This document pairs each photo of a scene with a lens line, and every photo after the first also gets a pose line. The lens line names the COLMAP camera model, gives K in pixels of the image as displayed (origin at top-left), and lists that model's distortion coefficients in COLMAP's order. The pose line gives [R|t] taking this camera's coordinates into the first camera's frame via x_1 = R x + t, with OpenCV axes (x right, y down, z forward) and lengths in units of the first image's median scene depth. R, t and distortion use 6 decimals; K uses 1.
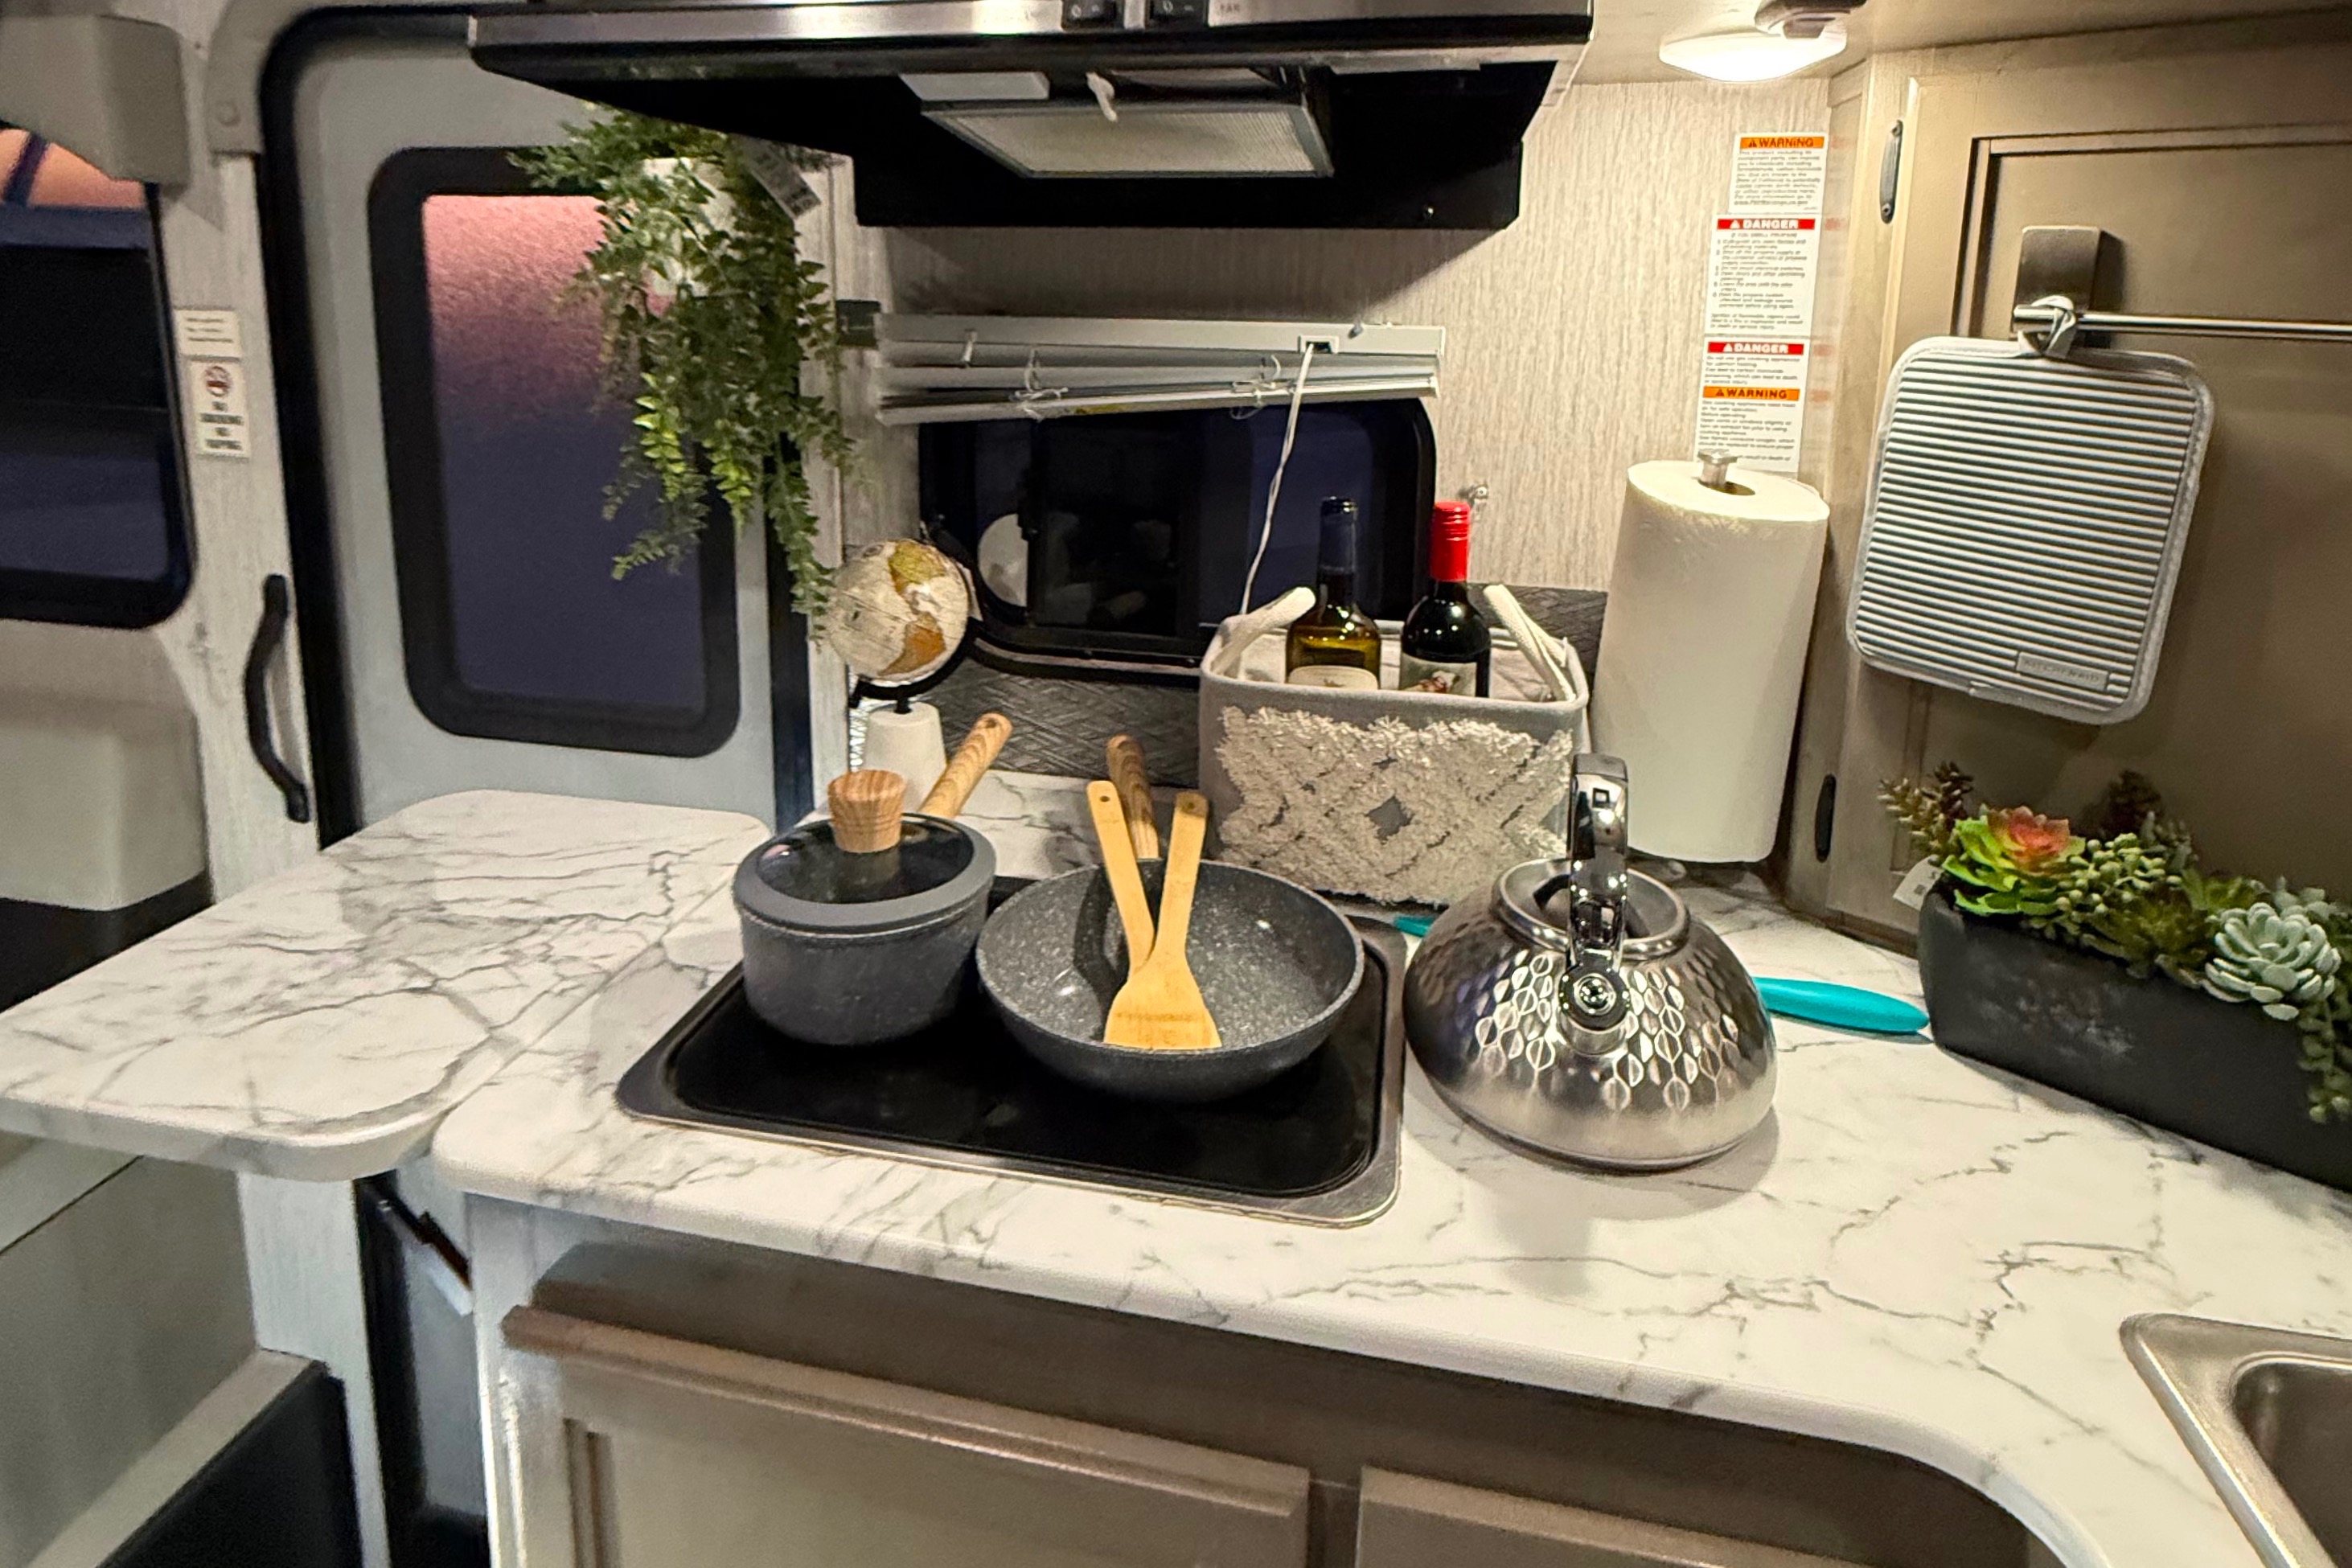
lens RADIAL K [[1281.5, 0, 1146.0], [0, 1281.5, 497.5], [0, 0, 1]] dist [0.000738, -0.001252]
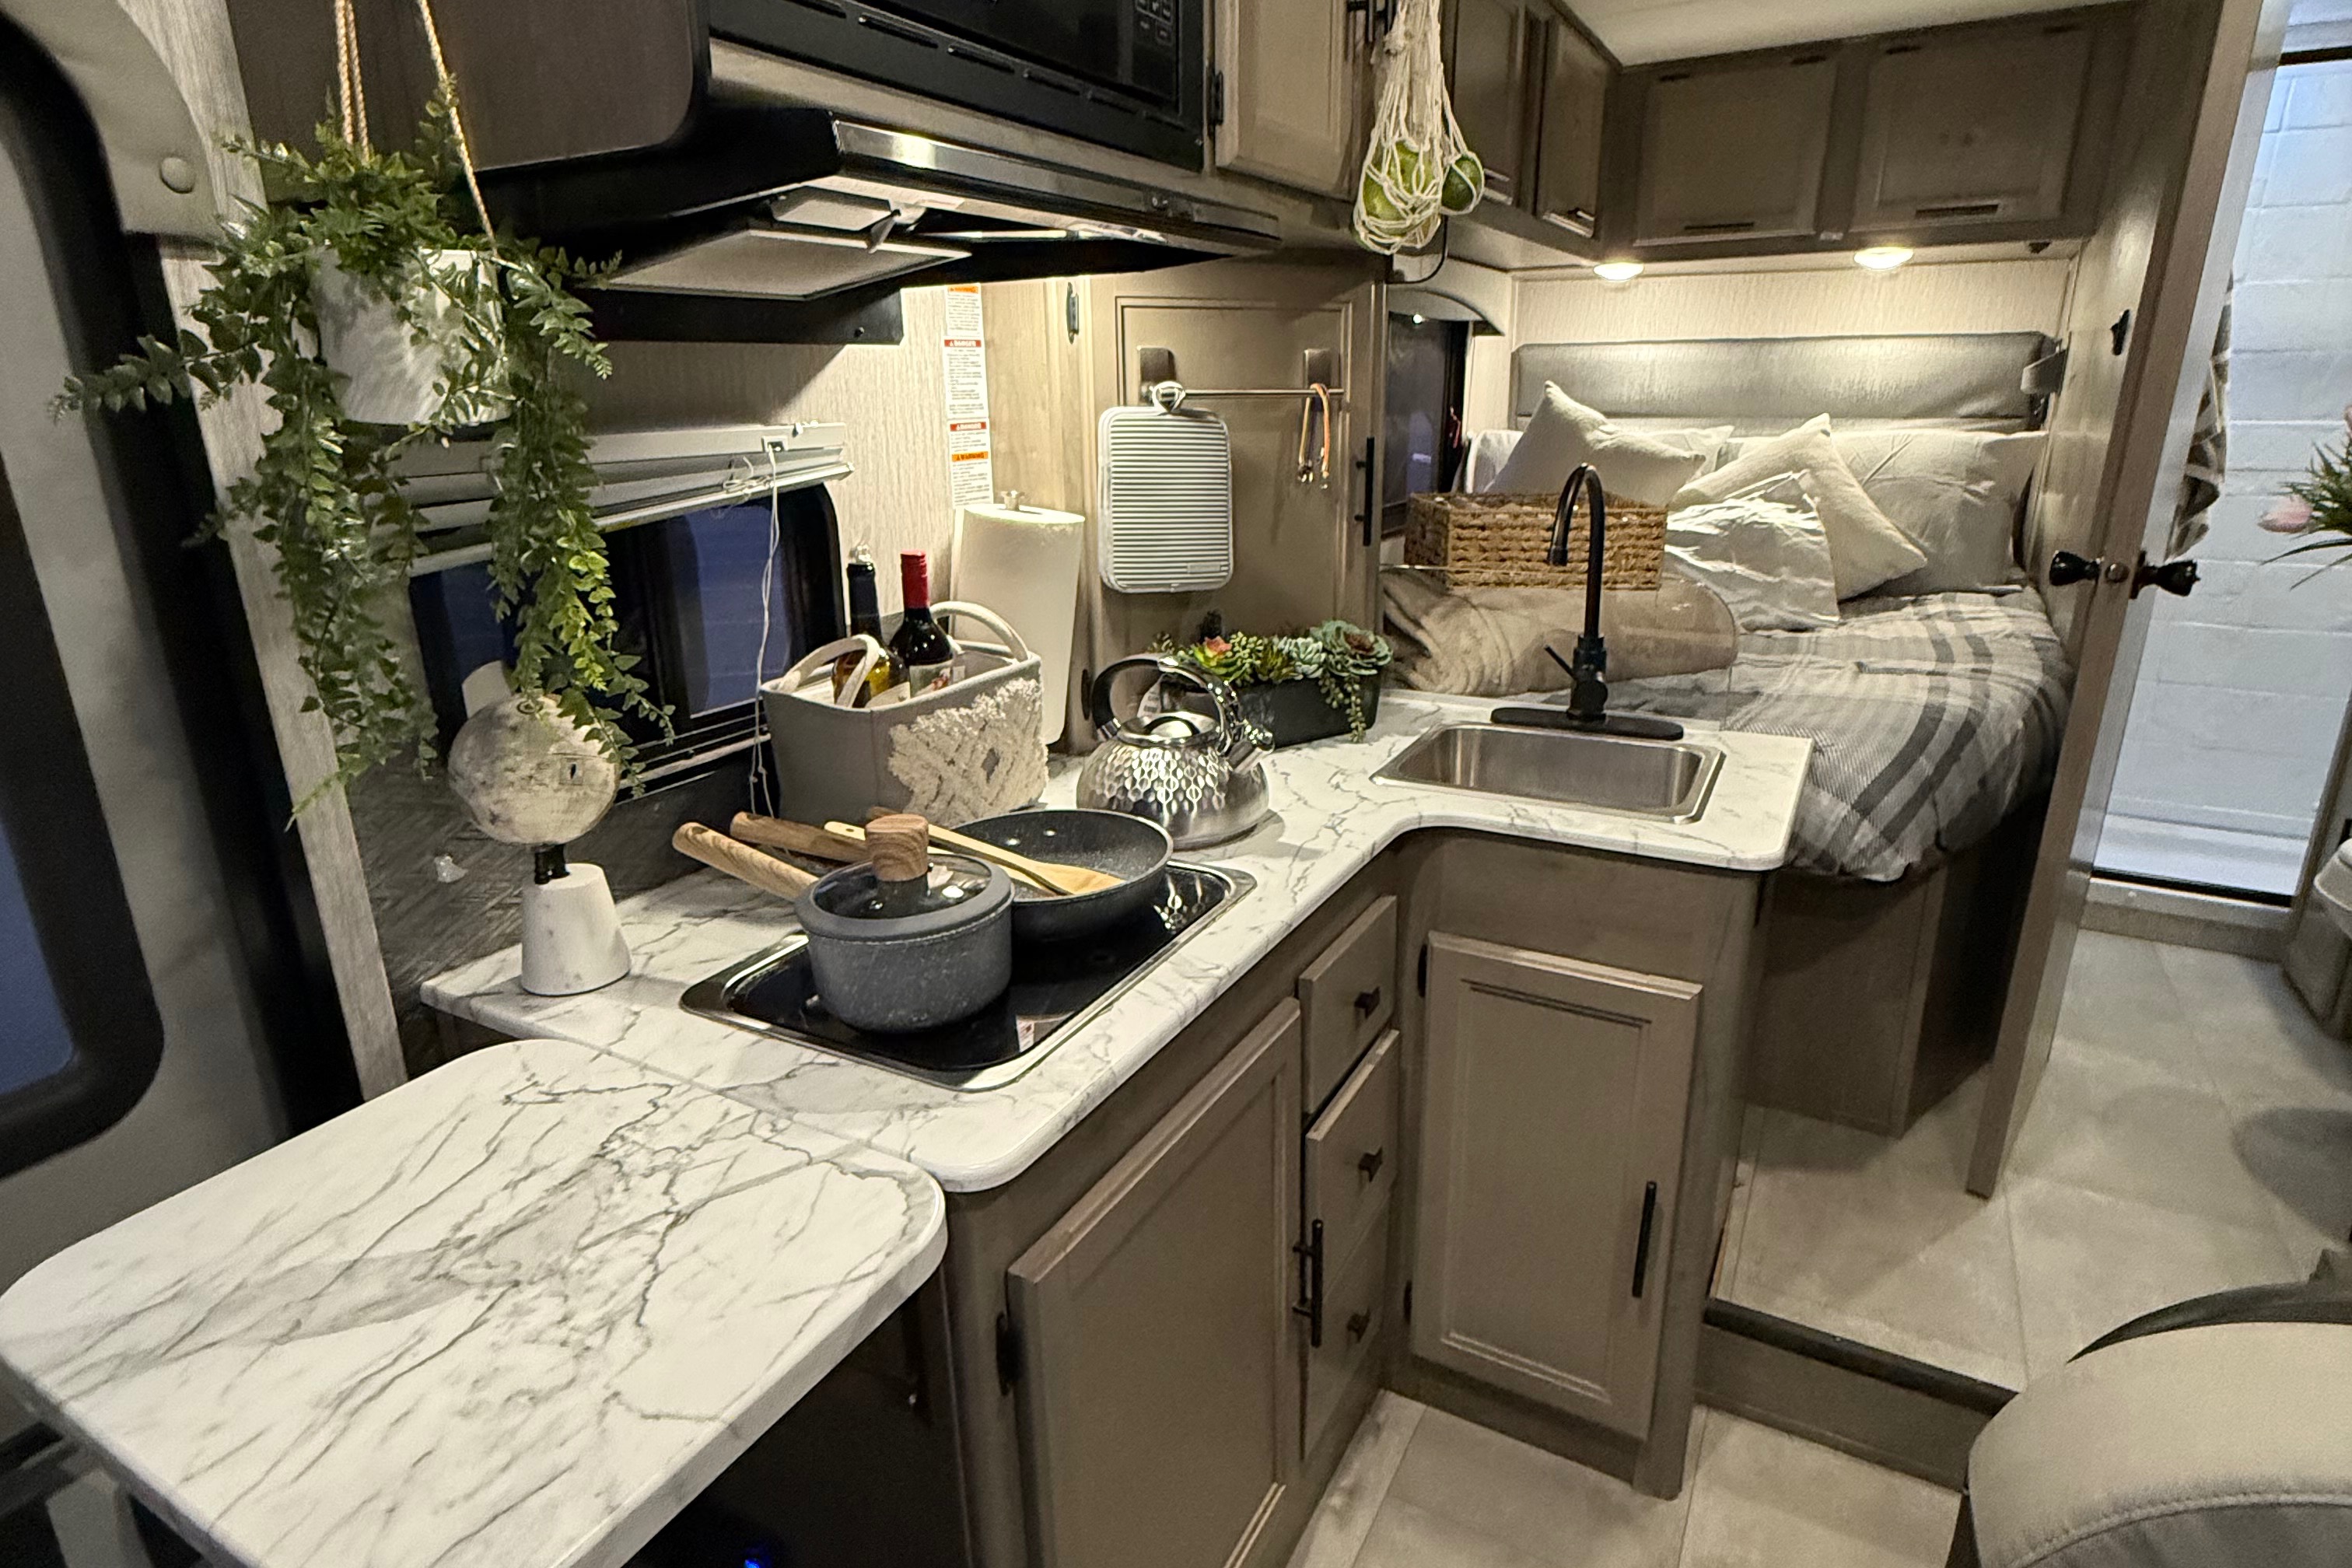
lens RADIAL K [[1281.5, 0, 1180.1], [0, 1281.5, 790.1], [0, 0, 1]] dist [0.000738, -0.001252]
pose [[0.286550, -0.307063, 0.907525, -1.082375], [0.194883, 0.946125, 0.258589, -0.055549], [-0.938035, 0.102763, 0.330954, 0.317726]]
